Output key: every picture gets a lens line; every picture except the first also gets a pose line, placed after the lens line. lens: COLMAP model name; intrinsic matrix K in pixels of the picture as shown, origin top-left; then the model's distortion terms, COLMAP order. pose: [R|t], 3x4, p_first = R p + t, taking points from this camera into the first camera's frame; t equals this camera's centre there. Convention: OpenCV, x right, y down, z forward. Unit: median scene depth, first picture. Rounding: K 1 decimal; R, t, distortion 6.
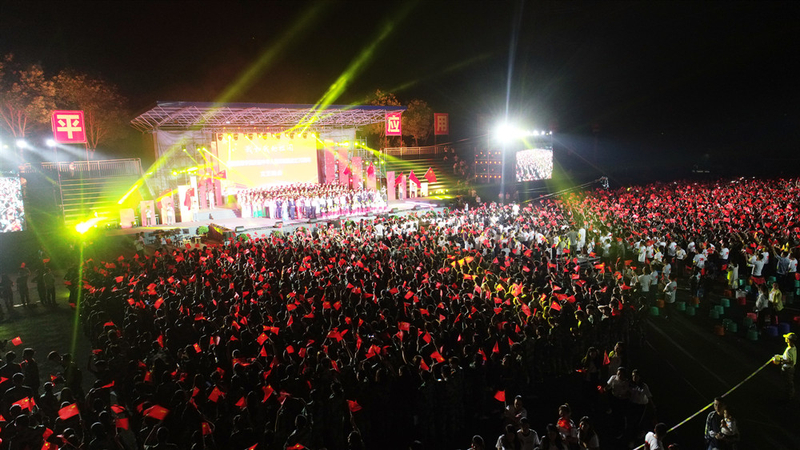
lens RADIAL K [[543.8, 0, 400.0], [0, 543.8, 225.0], [0, 0, 1]] dist [-0.000085, -0.001287]
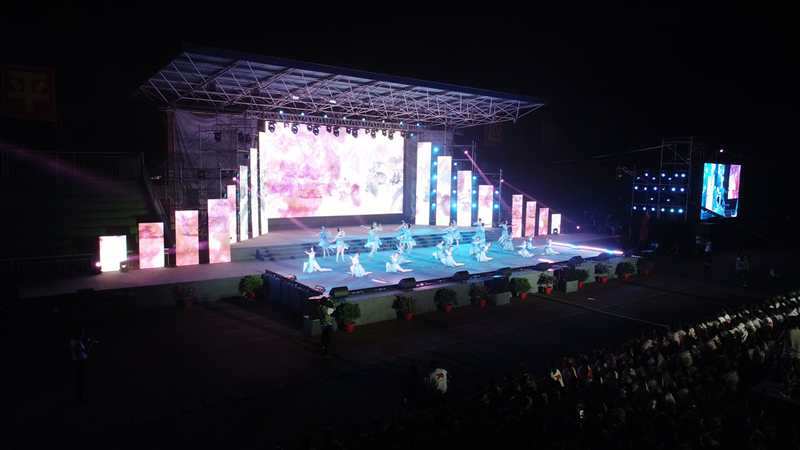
lens RADIAL K [[543.8, 0, 400.0], [0, 543.8, 225.0], [0, 0, 1]] dist [-0.000085, -0.001287]
pose [[0.998679, 0.050130, 0.011313, -0.199117], [-0.049514, 0.997551, -0.049405, -0.025590], [-0.013762, 0.048779, 0.998715, 0.402430]]
